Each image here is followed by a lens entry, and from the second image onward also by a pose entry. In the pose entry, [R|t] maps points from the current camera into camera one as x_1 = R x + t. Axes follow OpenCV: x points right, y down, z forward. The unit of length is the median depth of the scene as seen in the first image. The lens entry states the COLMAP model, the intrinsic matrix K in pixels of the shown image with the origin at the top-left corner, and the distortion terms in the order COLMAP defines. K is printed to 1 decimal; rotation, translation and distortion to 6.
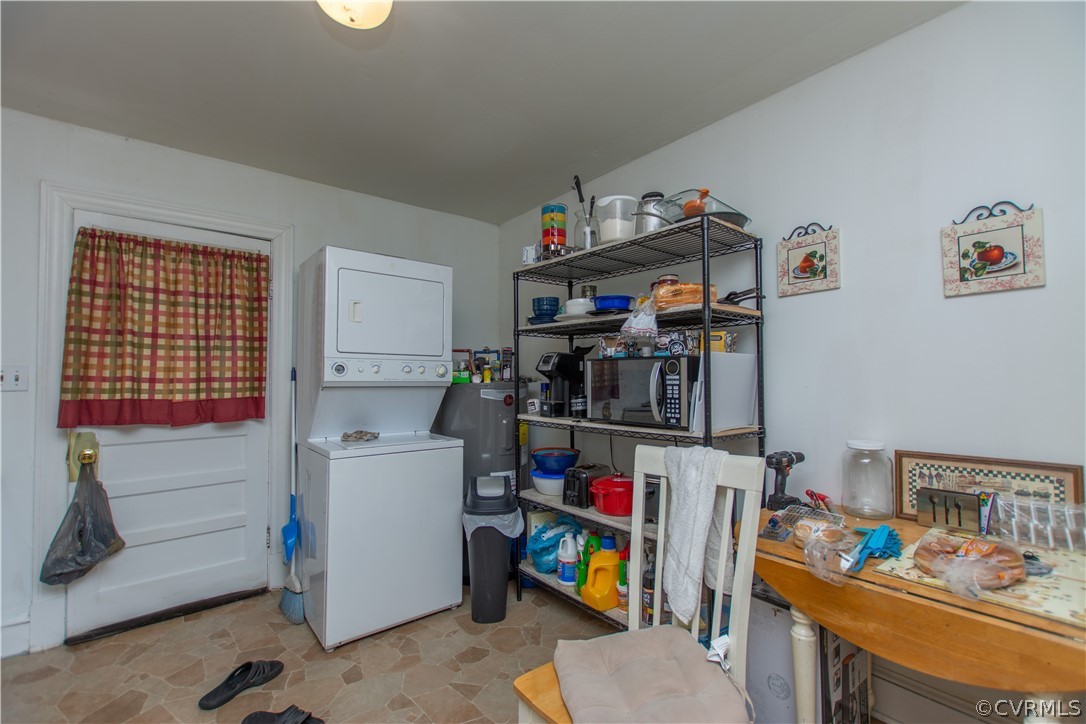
lens RADIAL K [[466.8, 0, 544.0], [0, 466.8, 365.3], [0, 0, 1]] dist [0.009660, -0.005351]
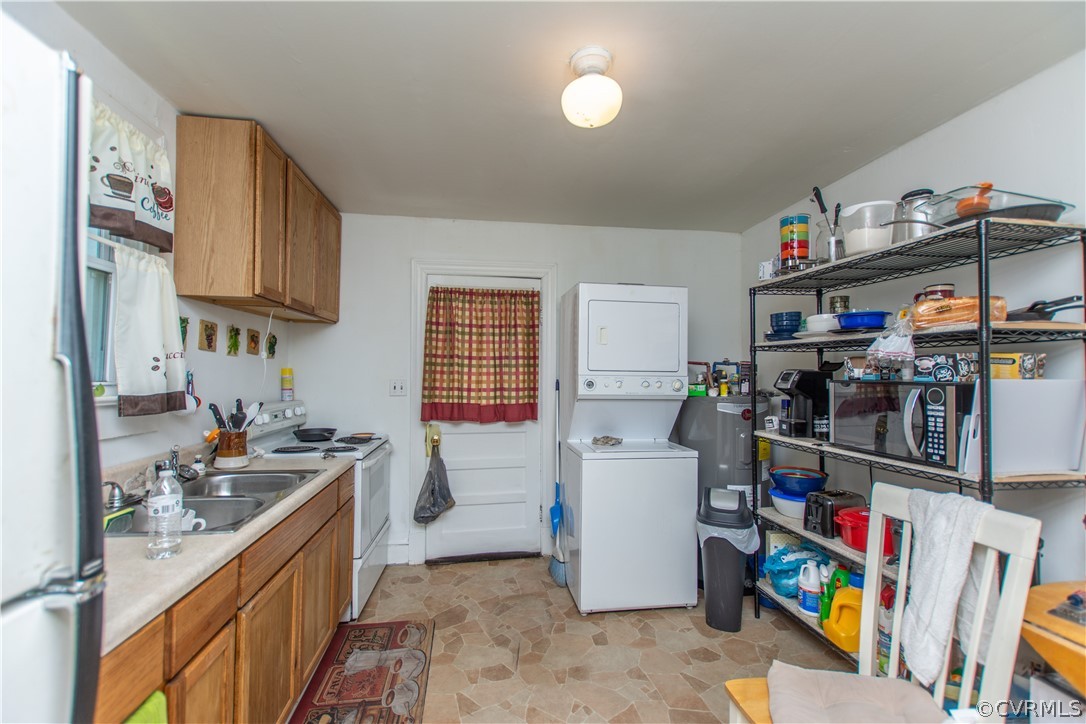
lens RADIAL K [[466.8, 0, 544.0], [0, 466.8, 365.3], [0, 0, 1]] dist [0.009660, -0.005351]
pose [[0.862938, -0.001539, -0.505308, 0.065122], [0.006377, 0.999949, 0.007845, -0.048773], [0.505270, -0.009992, 0.862904, -0.092384]]
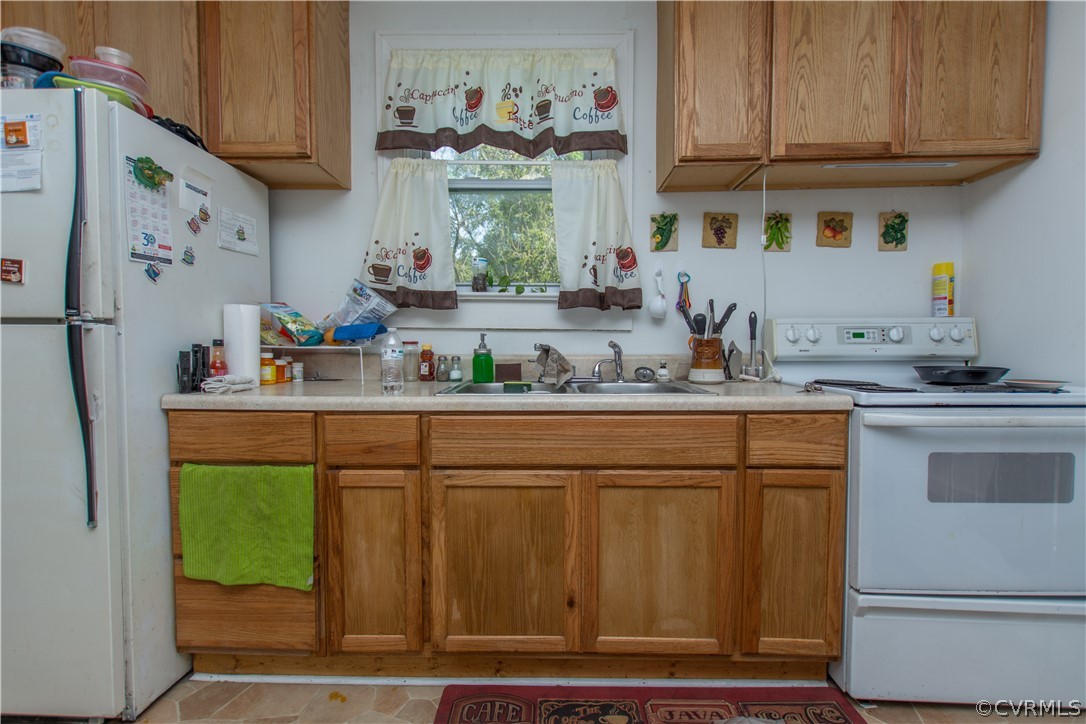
lens RADIAL K [[485.5, 0, 544.0], [0, 485.5, 365.6], [0, 0, 1]] dist [0.008477, -0.005493]
pose [[-0.643393, 0.035852, -0.764696, -0.147019], [0.025346, 0.999353, 0.025528, 0.095775], [0.765116, -0.002957, -0.643885, 0.668456]]
